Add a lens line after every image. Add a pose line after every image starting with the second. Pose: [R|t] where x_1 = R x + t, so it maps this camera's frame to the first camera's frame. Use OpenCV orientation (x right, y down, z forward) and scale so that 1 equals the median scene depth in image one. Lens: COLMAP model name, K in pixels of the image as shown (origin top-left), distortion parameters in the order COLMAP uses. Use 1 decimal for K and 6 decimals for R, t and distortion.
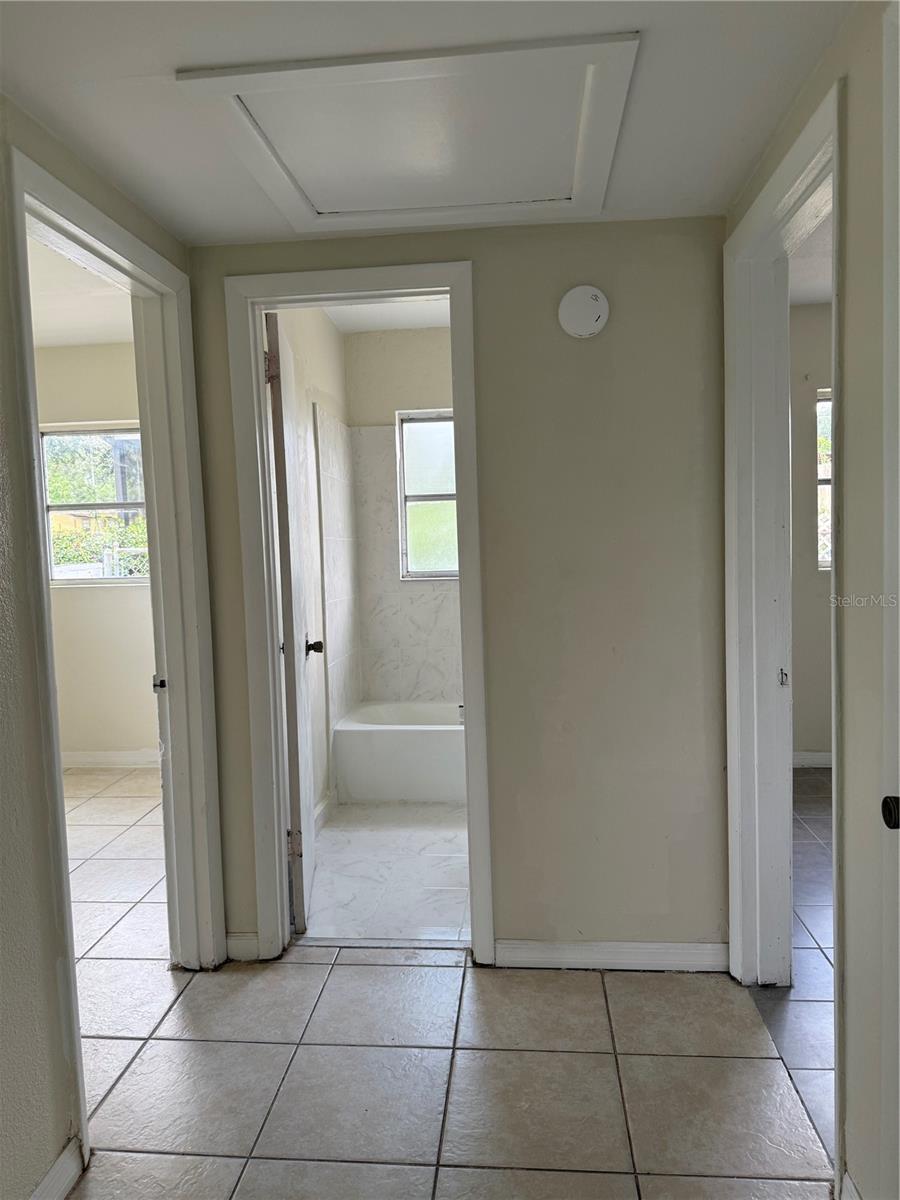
lens RADIAL K [[856.1, 0, 452.3], [0, 856.1, 597.7], [0, 0, 1]] dist [0.044483, -0.046687]
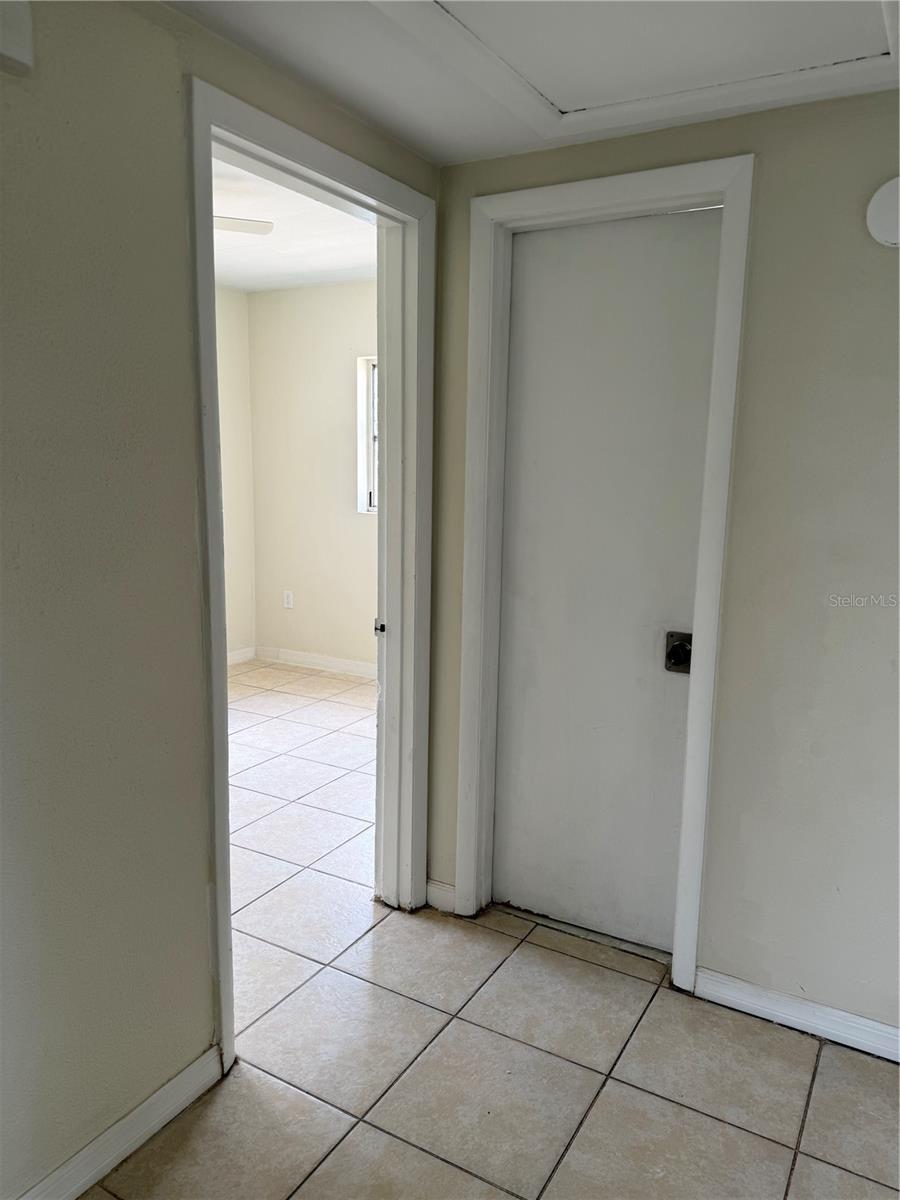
lens RADIAL K [[856.1, 0, 452.2], [0, 856.1, 606.7], [0, 0, 1]] dist [0.044483, -0.046687]
pose [[0.905007, 0.120341, -0.408021, 0.146288], [-0.082237, 0.990552, 0.109746, -0.041792], [0.417372, -0.065766, 0.906353, 0.134516]]
